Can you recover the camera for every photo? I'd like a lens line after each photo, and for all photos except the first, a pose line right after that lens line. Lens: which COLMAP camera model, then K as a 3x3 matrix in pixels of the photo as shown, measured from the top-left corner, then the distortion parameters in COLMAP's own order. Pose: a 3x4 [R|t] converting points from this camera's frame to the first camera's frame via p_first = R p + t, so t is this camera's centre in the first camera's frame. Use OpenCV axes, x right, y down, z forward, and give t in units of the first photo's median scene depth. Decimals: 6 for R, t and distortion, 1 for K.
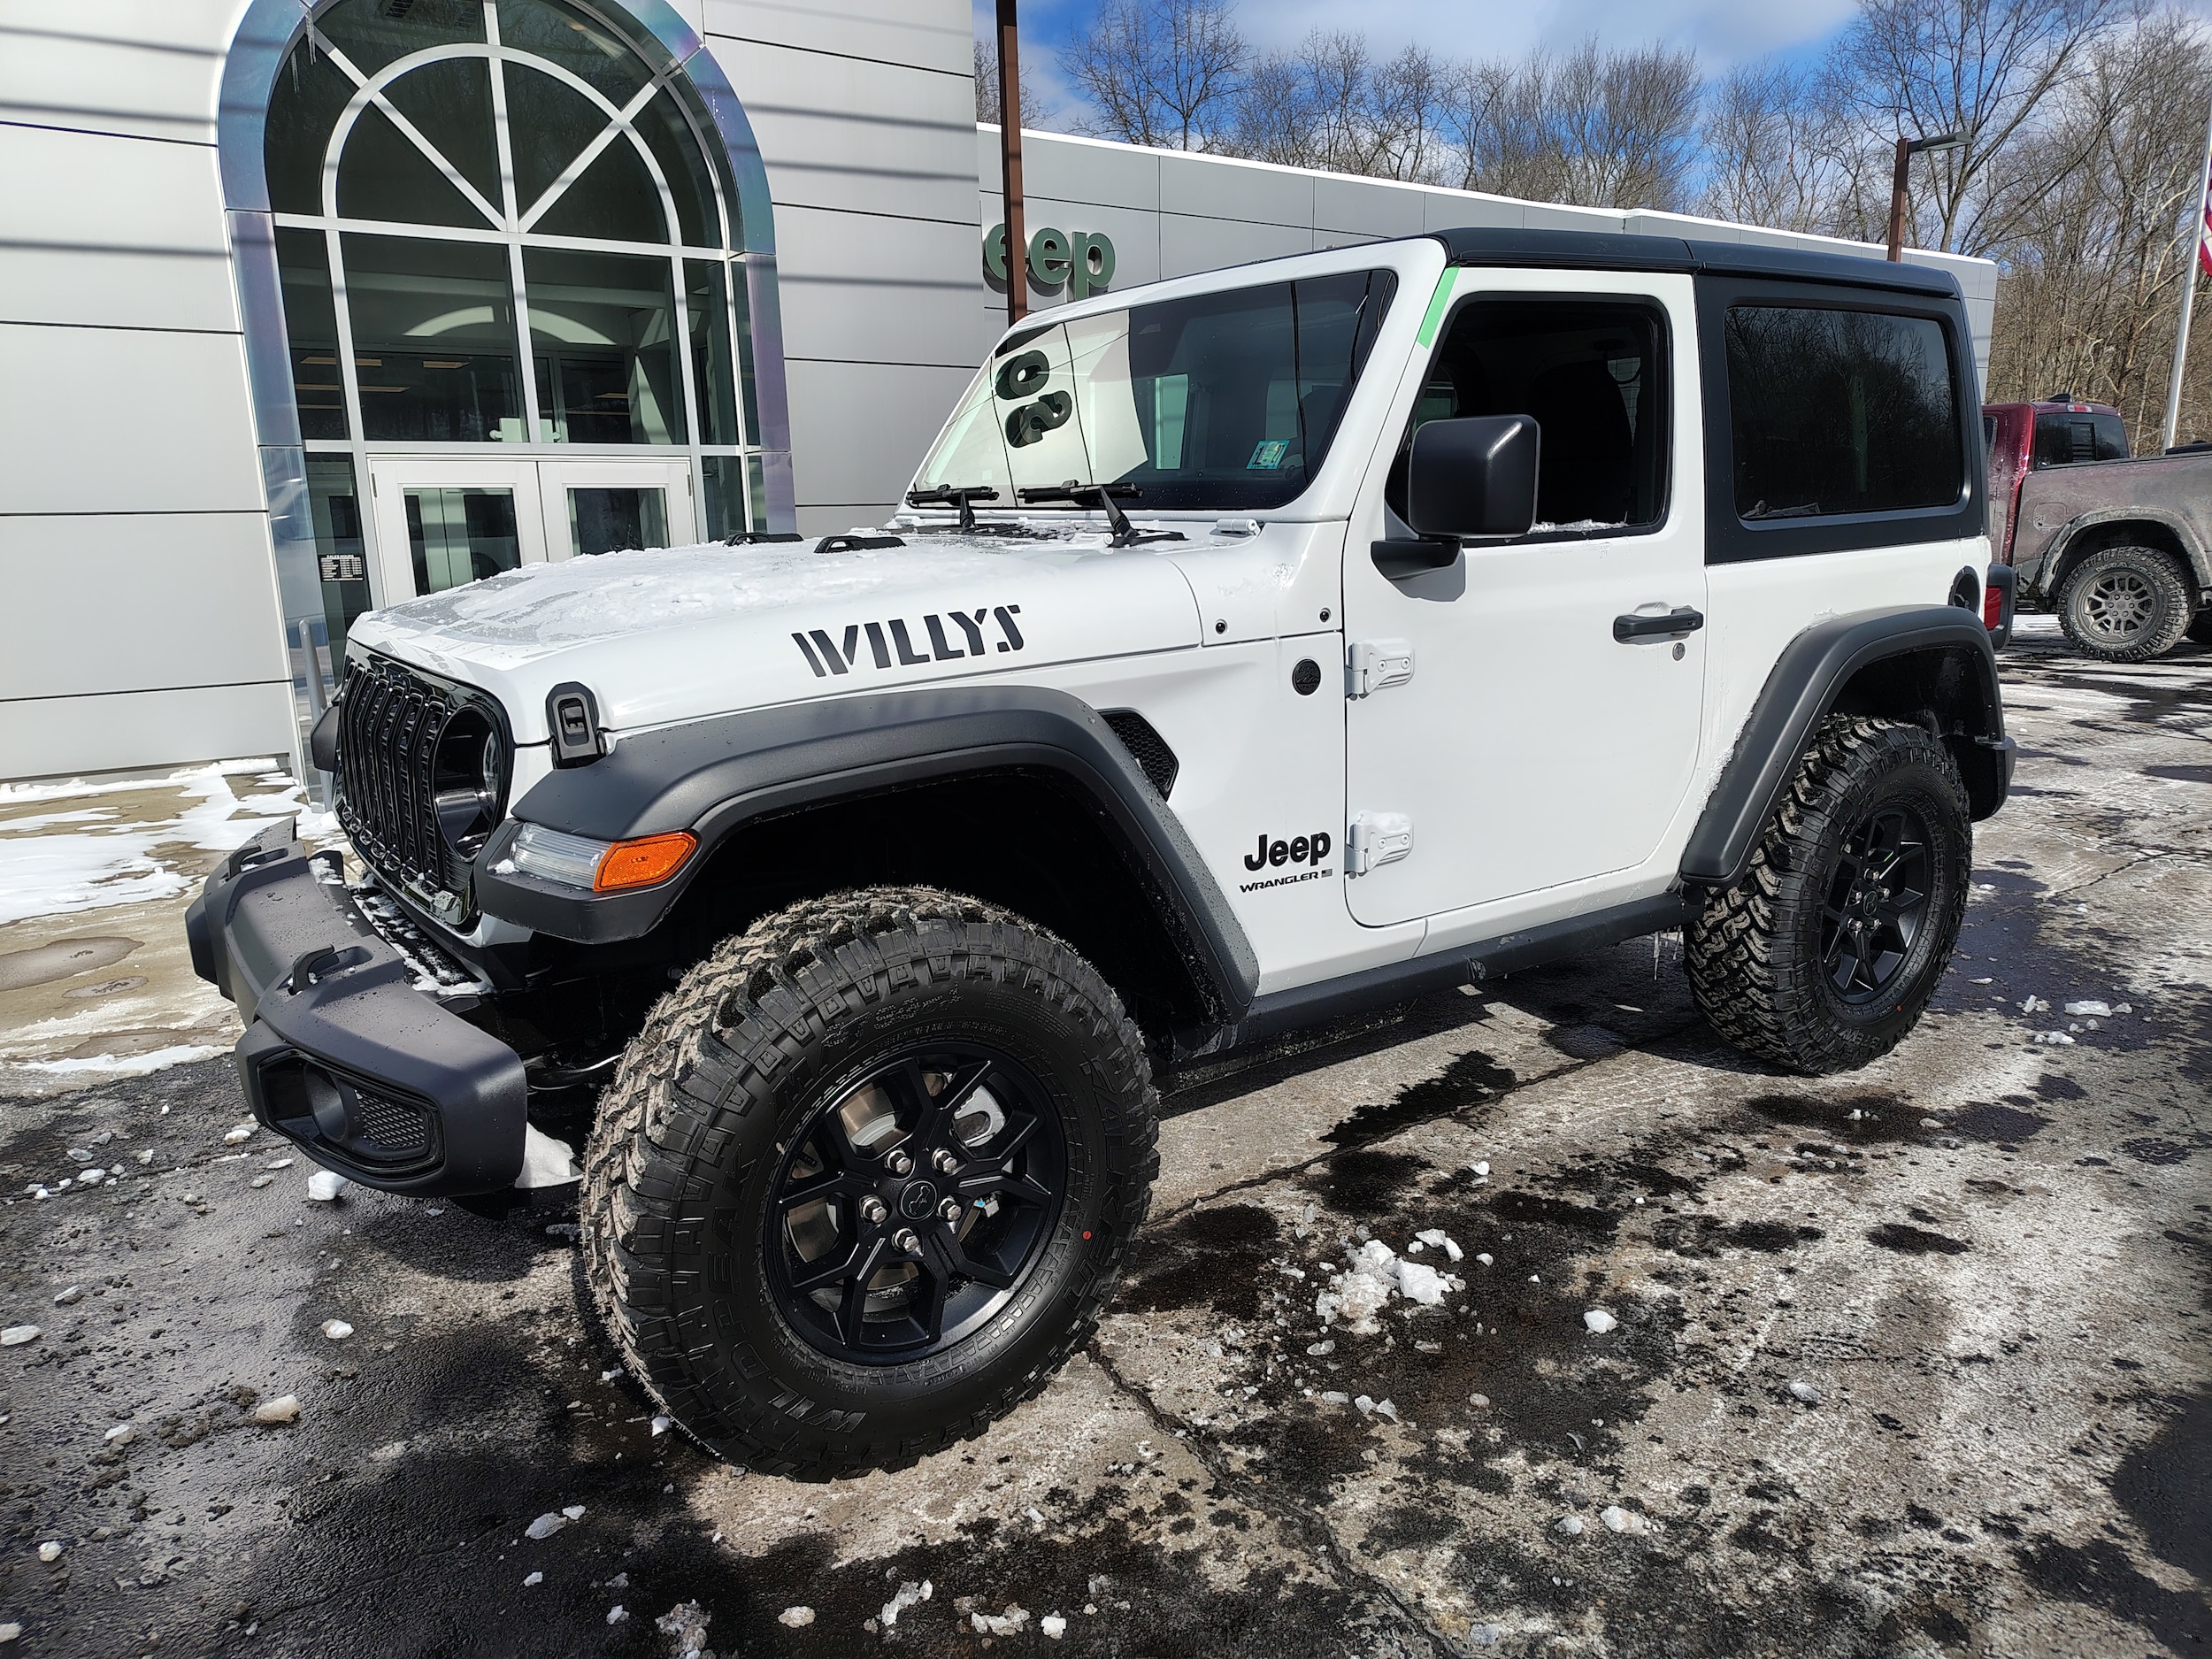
lens RADIAL K [[1524.8, 0, 1106.0], [0, 1524.8, 829.5], [0, 0, 1]] dist [0.008417, -0.004426]
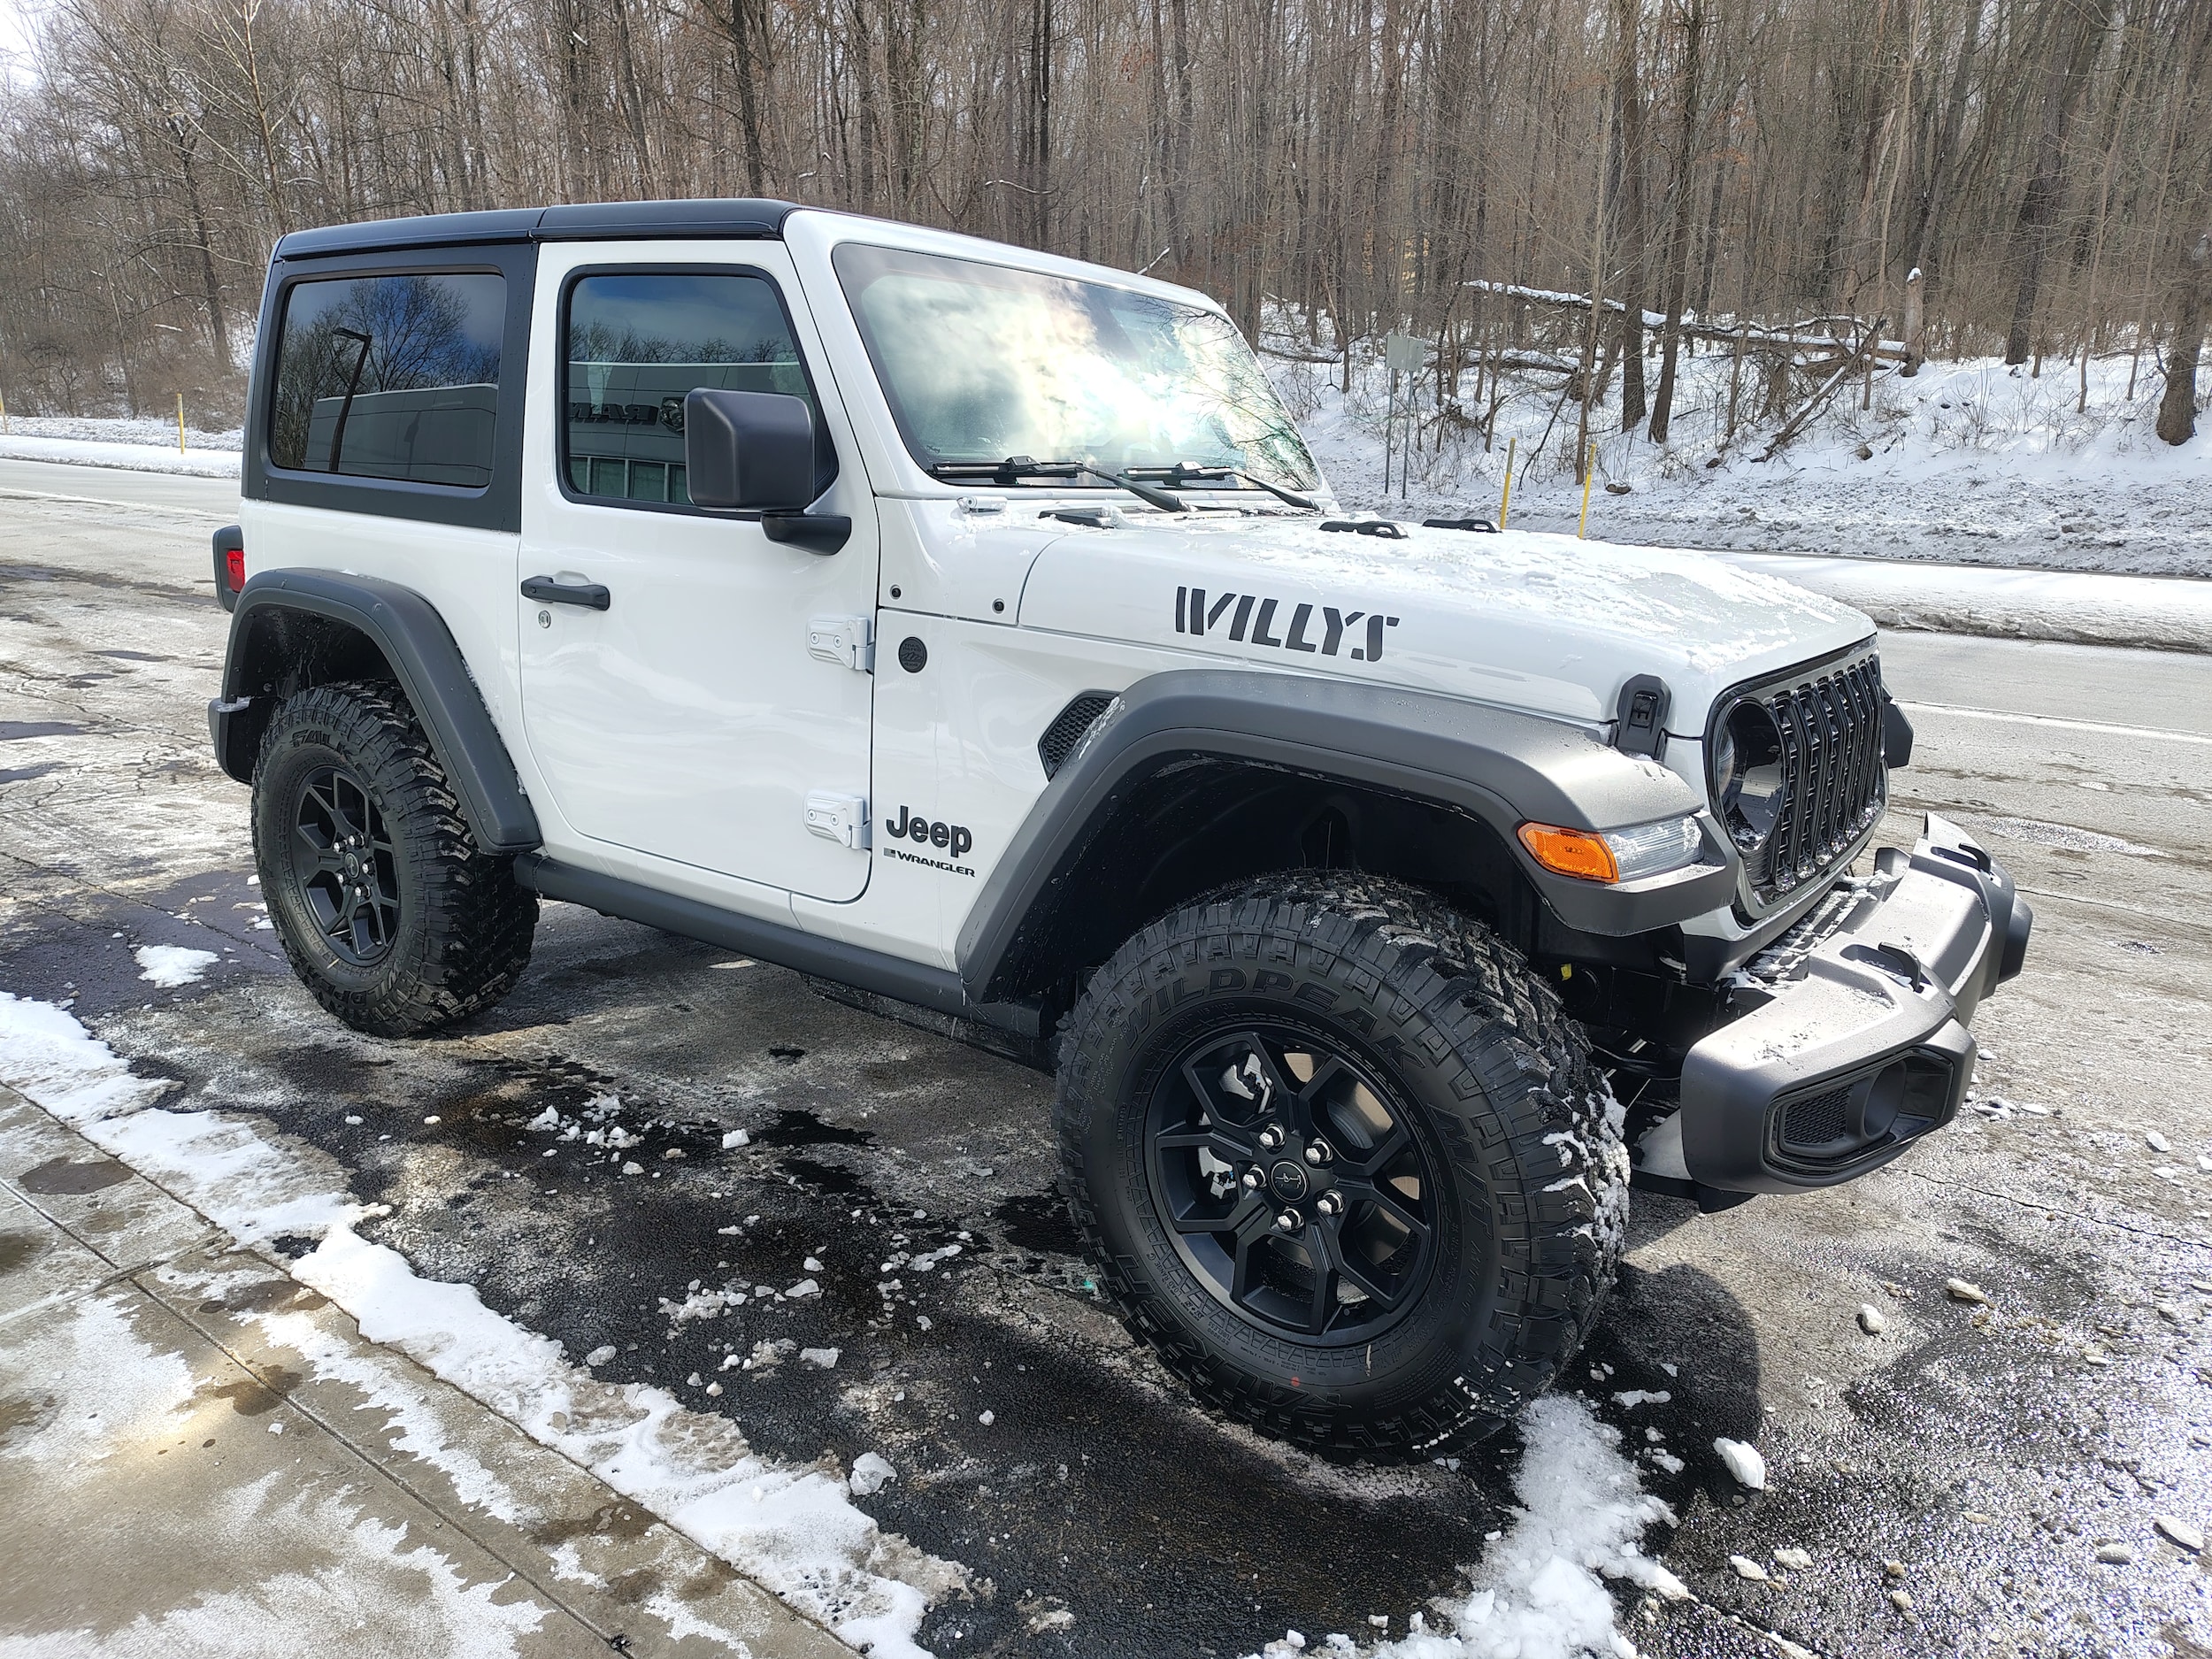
lens RADIAL K [[1502.2, 0, 1102.4], [0, 1502.2, 845.2], [0, 0, 1]] dist [0.040256, -0.055493]
pose [[-0.323946, -0.226049, 0.918673, -1.289964], [0.179105, 0.938823, 0.294164, -0.381544], [-0.928967, 0.259832, -0.263641, 1.797351]]
